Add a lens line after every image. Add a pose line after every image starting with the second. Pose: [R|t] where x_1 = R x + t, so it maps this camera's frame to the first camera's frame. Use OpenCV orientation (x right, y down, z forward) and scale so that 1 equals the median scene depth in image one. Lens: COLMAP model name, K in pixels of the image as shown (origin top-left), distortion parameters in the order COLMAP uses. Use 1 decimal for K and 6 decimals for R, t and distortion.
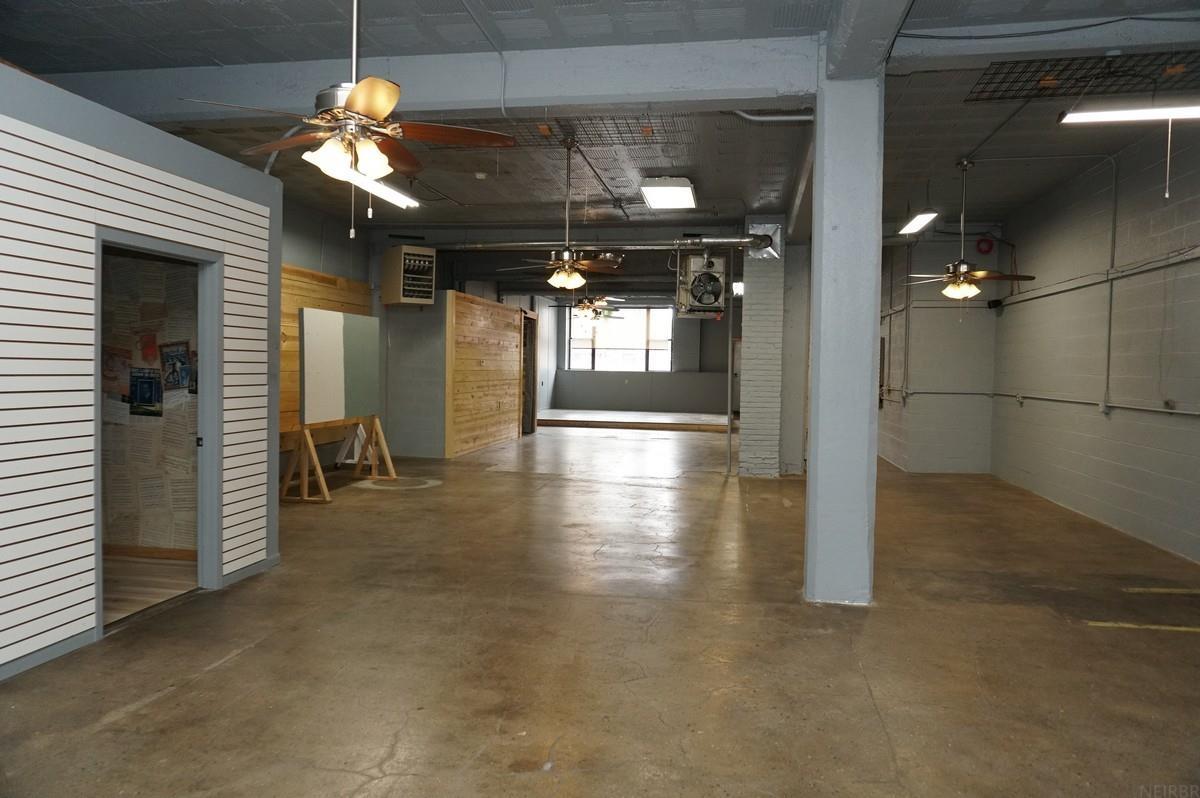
lens RADIAL K [[826.7, 0, 600.0], [0, 826.7, 399.0], [0, 0, 1]] dist [-0.010230, -0.001222]
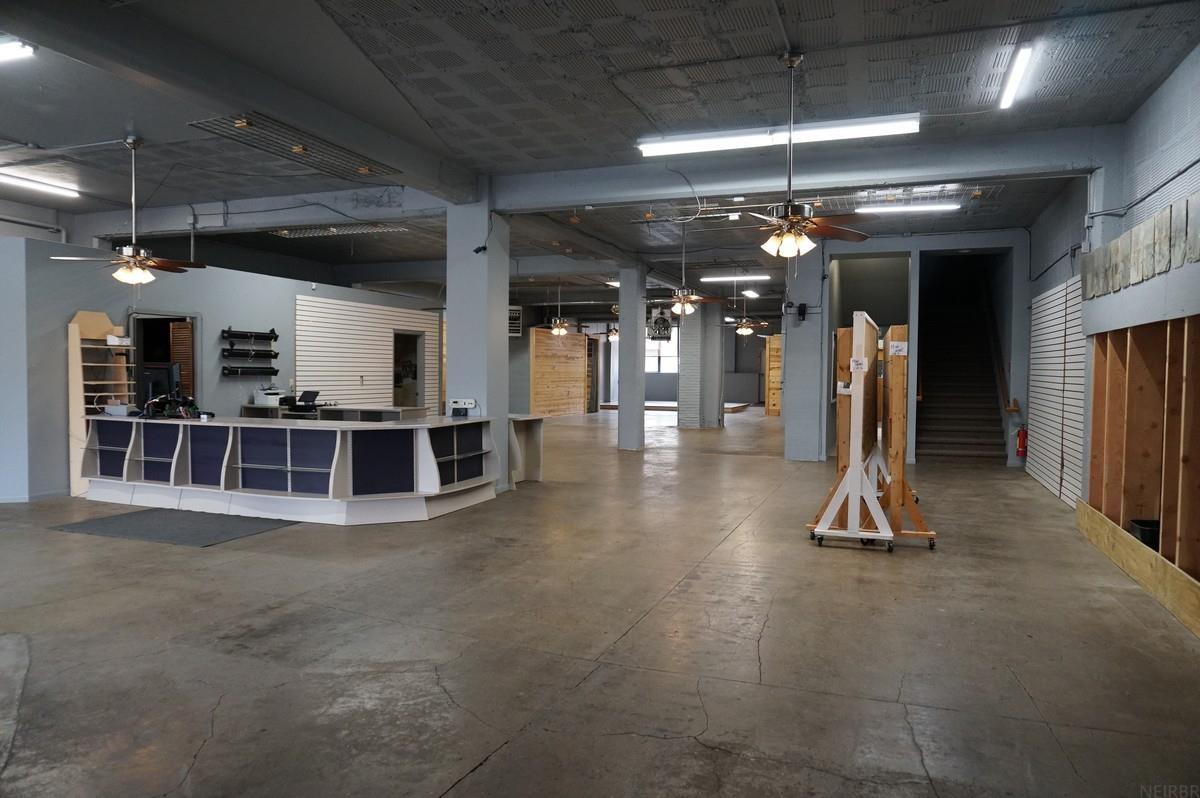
lens RADIAL K [[826.7, 0, 600.0], [0, 826.7, 399.0], [0, 0, 1]] dist [-0.010230, -0.001222]
pose [[0.983548, -0.004563, -0.180587, 0.262027], [0.003402, 0.999972, -0.006738, 0.033673], [0.180613, 0.006013, 0.983536, -0.676517]]
